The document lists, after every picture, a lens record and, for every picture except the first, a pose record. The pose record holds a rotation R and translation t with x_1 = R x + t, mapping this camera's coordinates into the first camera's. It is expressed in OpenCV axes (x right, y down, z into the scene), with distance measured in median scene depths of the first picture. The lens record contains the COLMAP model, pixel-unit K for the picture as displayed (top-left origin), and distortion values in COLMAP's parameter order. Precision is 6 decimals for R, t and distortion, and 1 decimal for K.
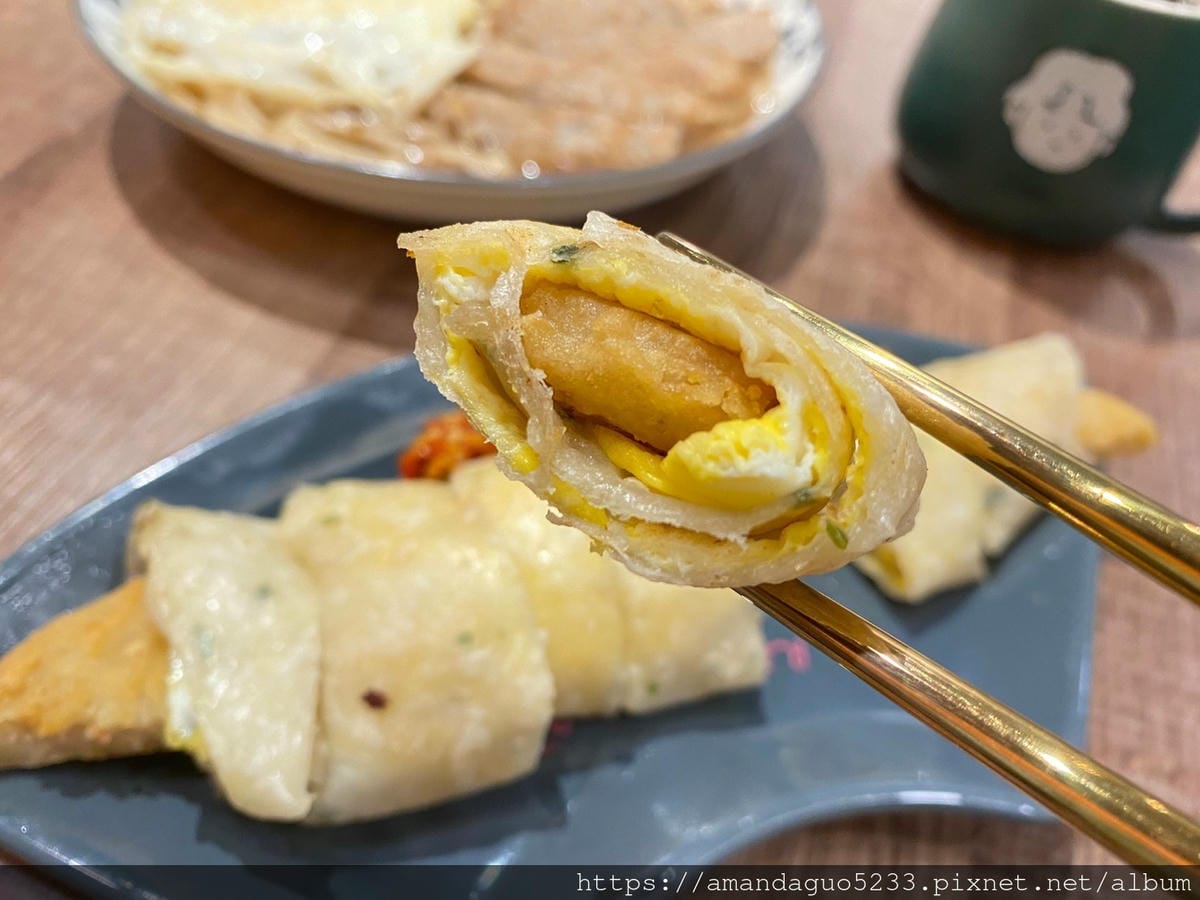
lens RADIAL K [[996.2, 0, 602.3], [0, 996.2, 453.4], [0, 0, 1]] dist [-0.011555, 0.000616]
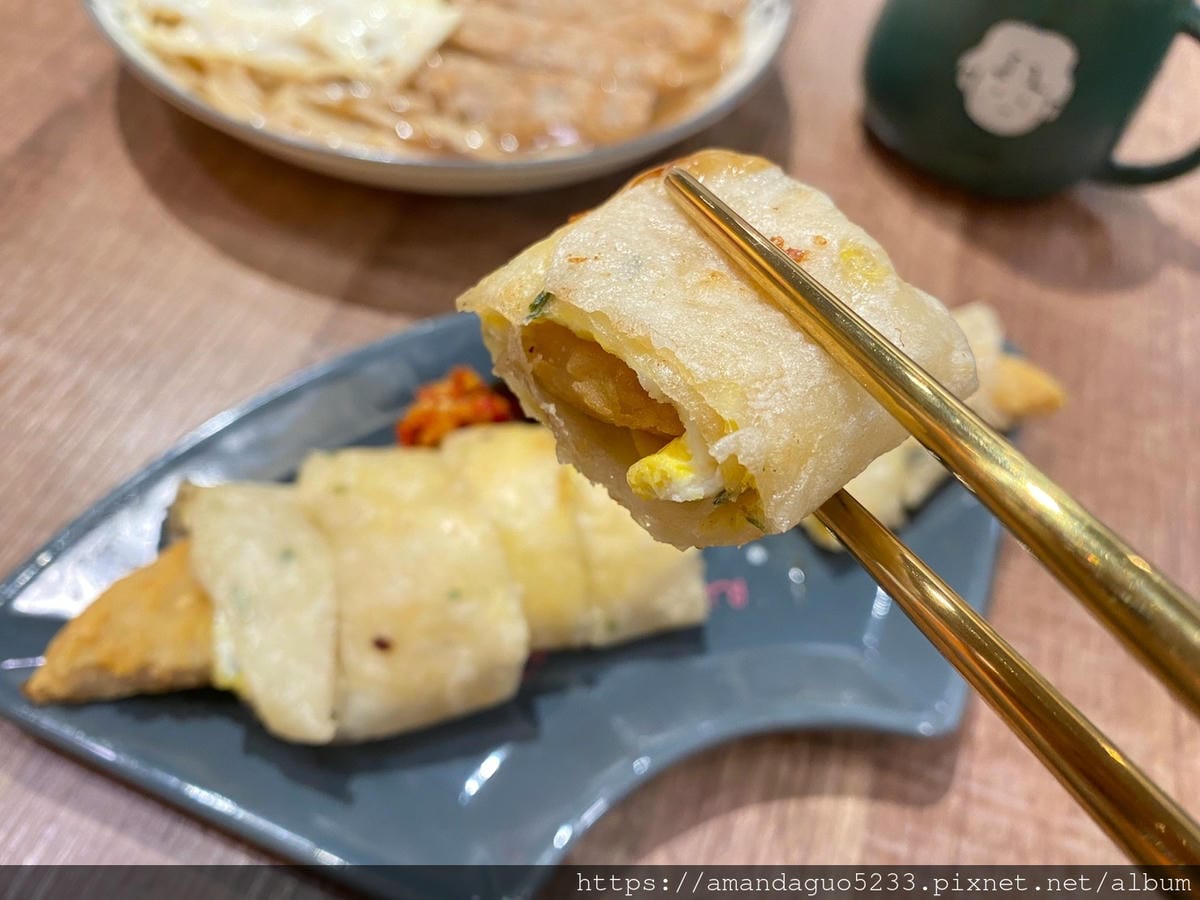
lens RADIAL K [[1013.9, 0, 600.0], [0, 1013.9, 450.0], [0, 0, 1]] dist [0.004303, -0.003481]
pose [[0.999979, -0.000825, -0.006451, 0.035913], [0.001690, 0.990805, 0.135285, -0.115466], [0.006281, -0.135293, 0.990786, -0.152643]]
